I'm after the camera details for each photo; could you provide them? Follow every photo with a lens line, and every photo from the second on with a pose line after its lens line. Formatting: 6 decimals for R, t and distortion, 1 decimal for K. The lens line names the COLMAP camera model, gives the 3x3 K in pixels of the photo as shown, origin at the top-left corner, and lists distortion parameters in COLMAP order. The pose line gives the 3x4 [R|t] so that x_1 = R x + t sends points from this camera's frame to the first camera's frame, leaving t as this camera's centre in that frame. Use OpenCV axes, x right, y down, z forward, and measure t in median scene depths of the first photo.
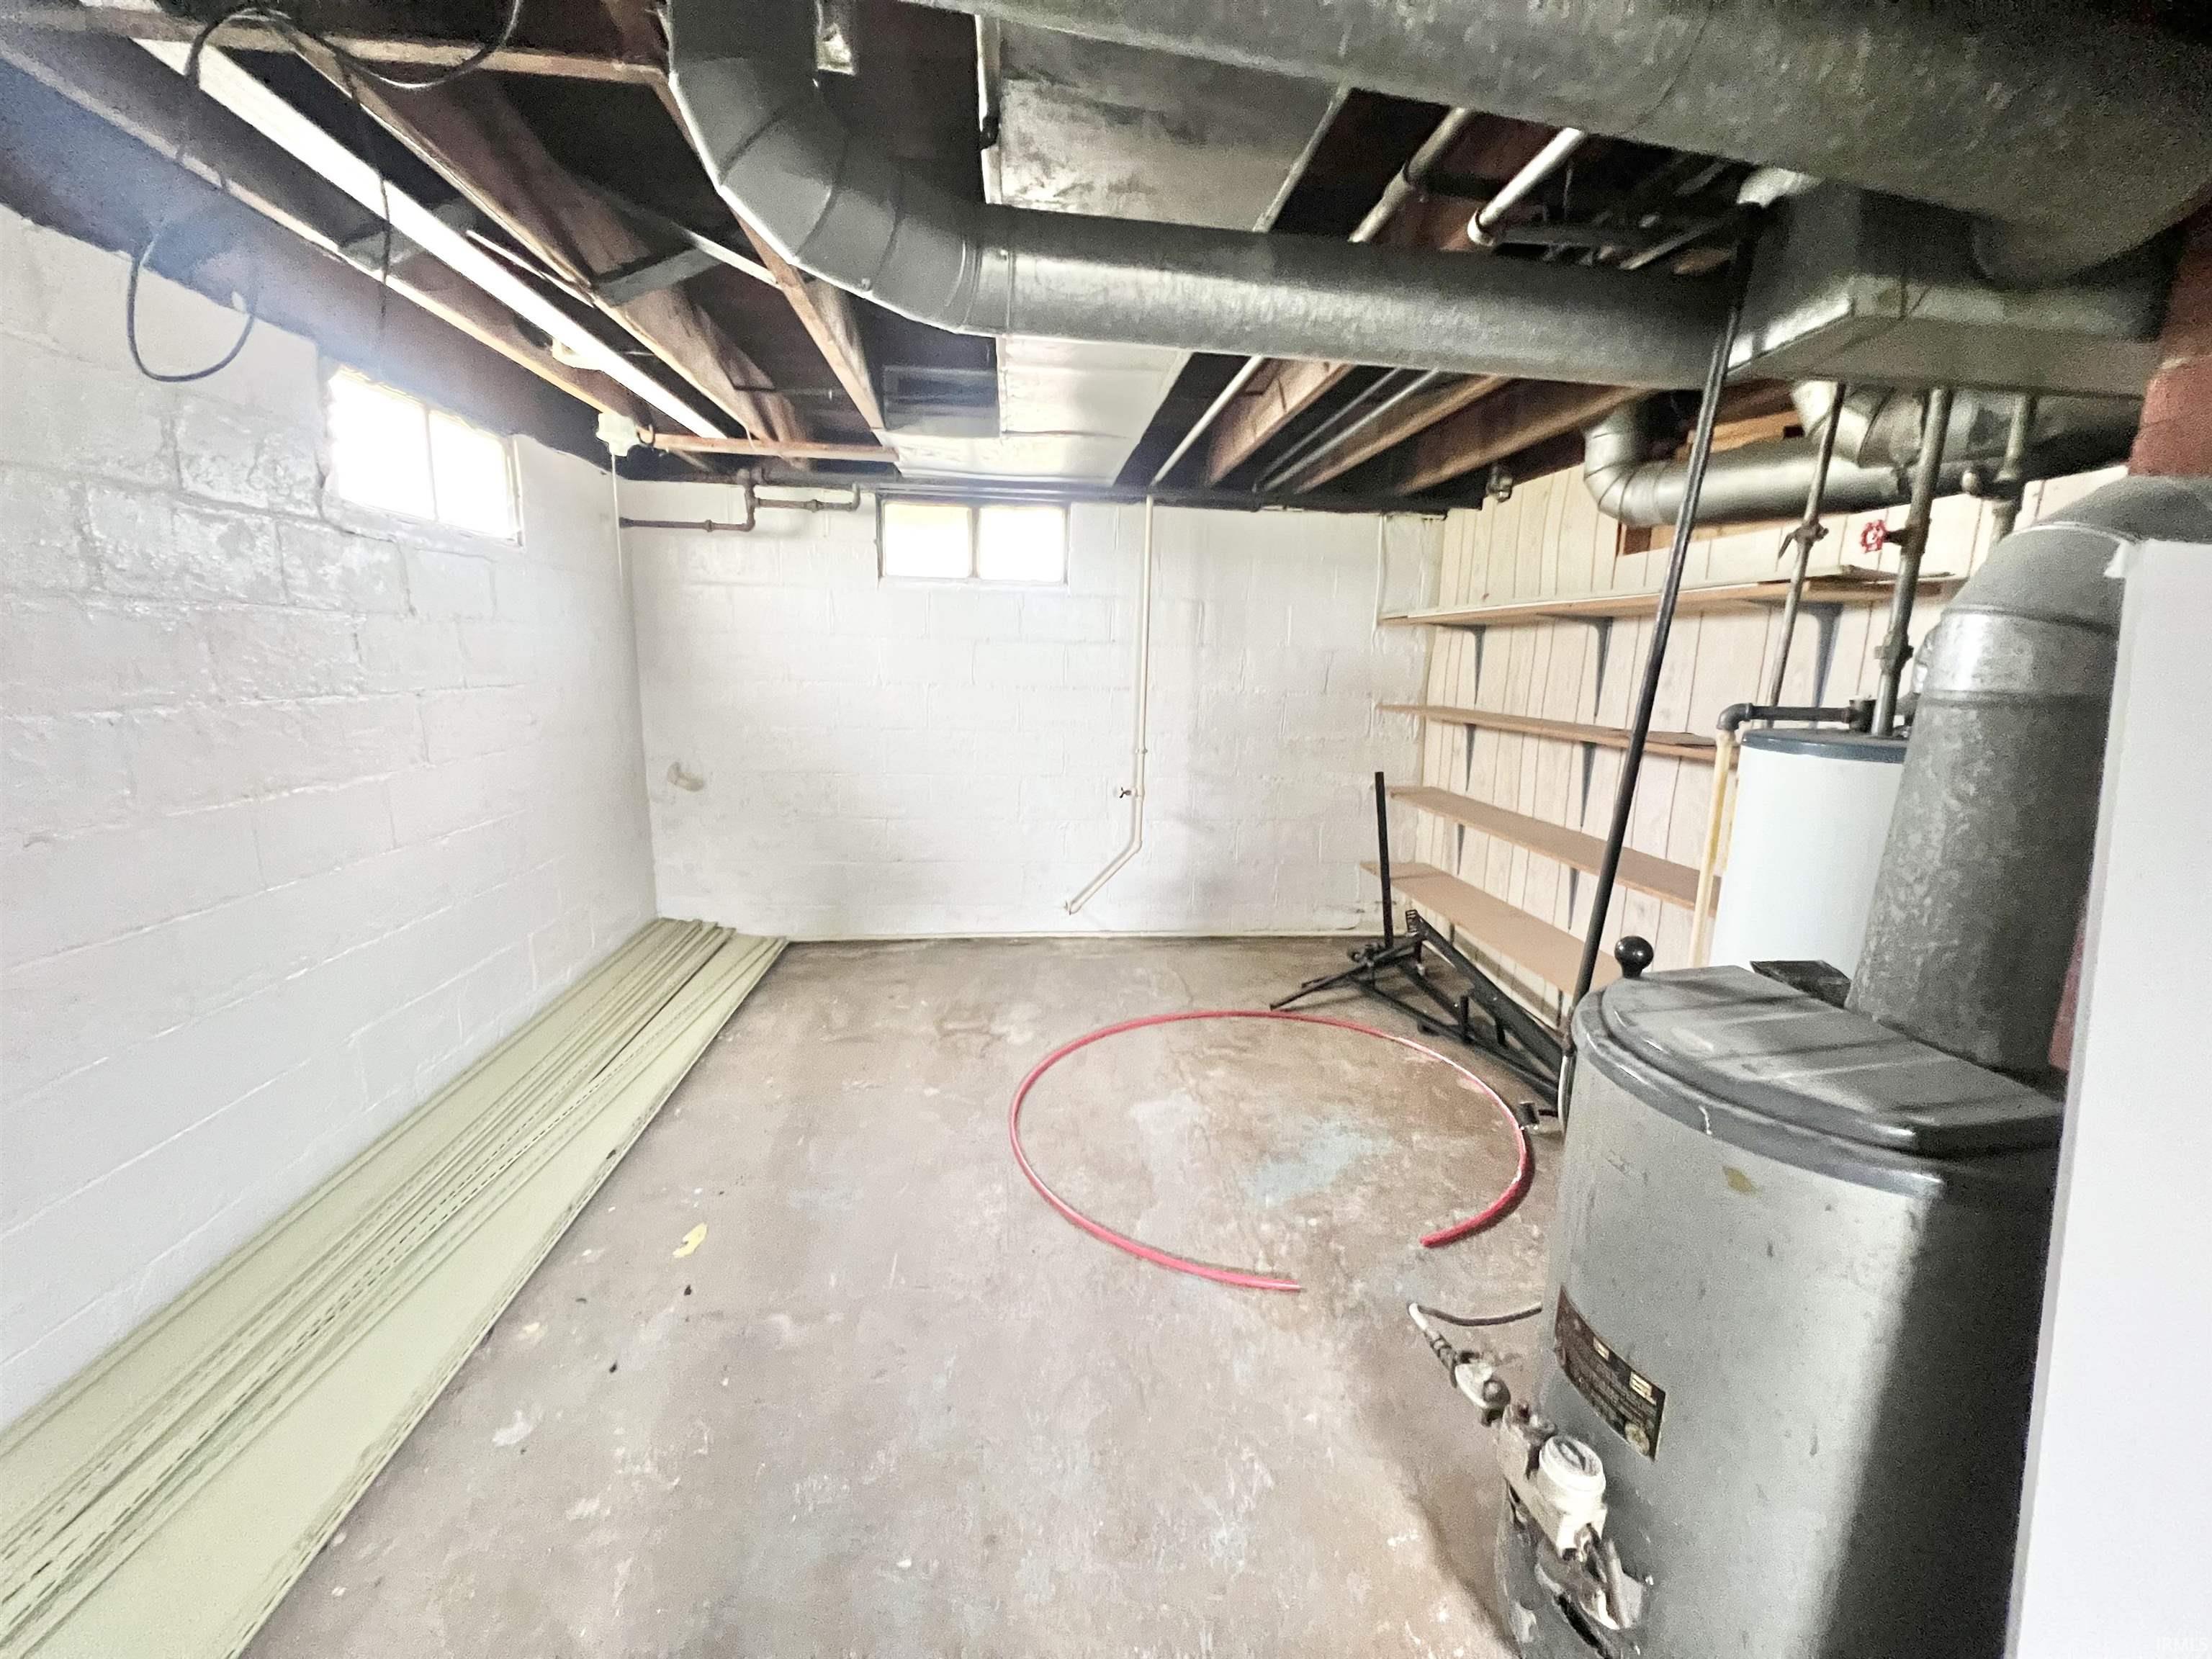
lens RADIAL K [[890.0, 0, 1104.4], [0, 890.0, 827.2], [0, 0, 1]] dist [-0.000464, 0.000397]
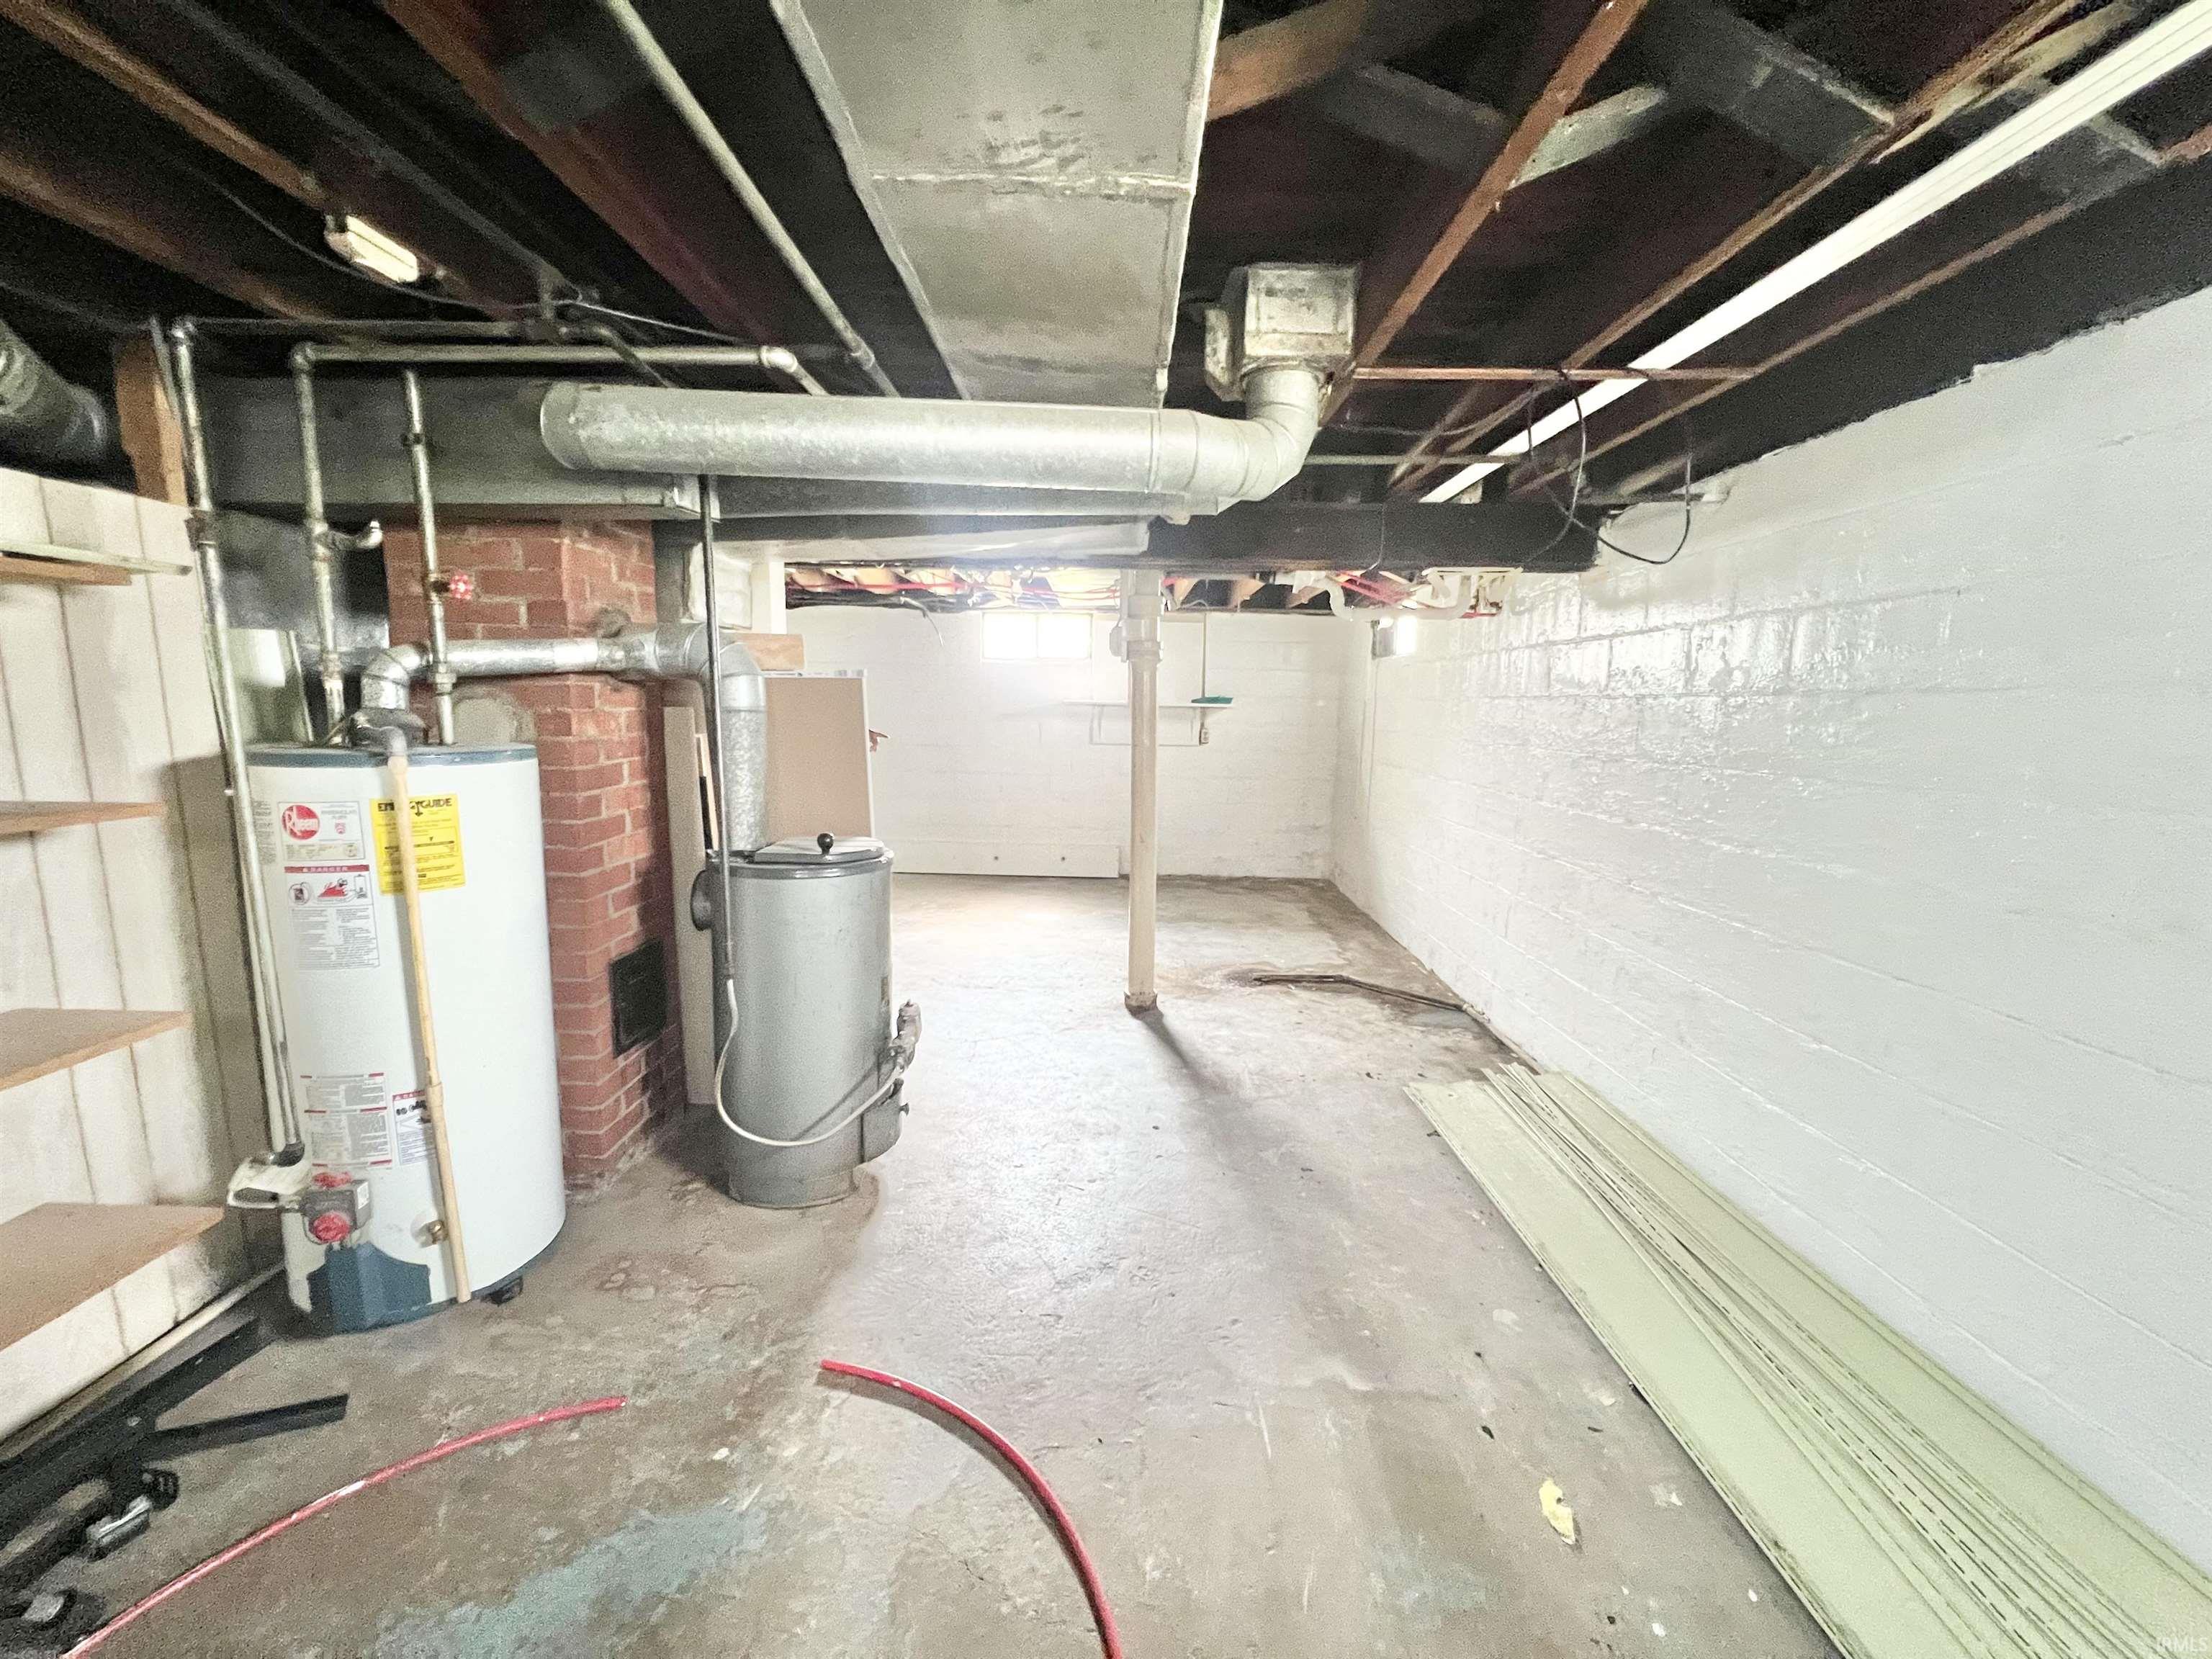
lens RADIAL K [[890.0, 0, 1103.5], [0, 890.0, 833.2], [0, 0, 1]] dist [-0.000464, 0.000397]
pose [[-0.992970, -0.058421, 0.102942, -0.151796], [-0.021251, 0.943569, 0.330494, -0.354793], [-0.116441, 0.325983, -0.938177, 1.803266]]
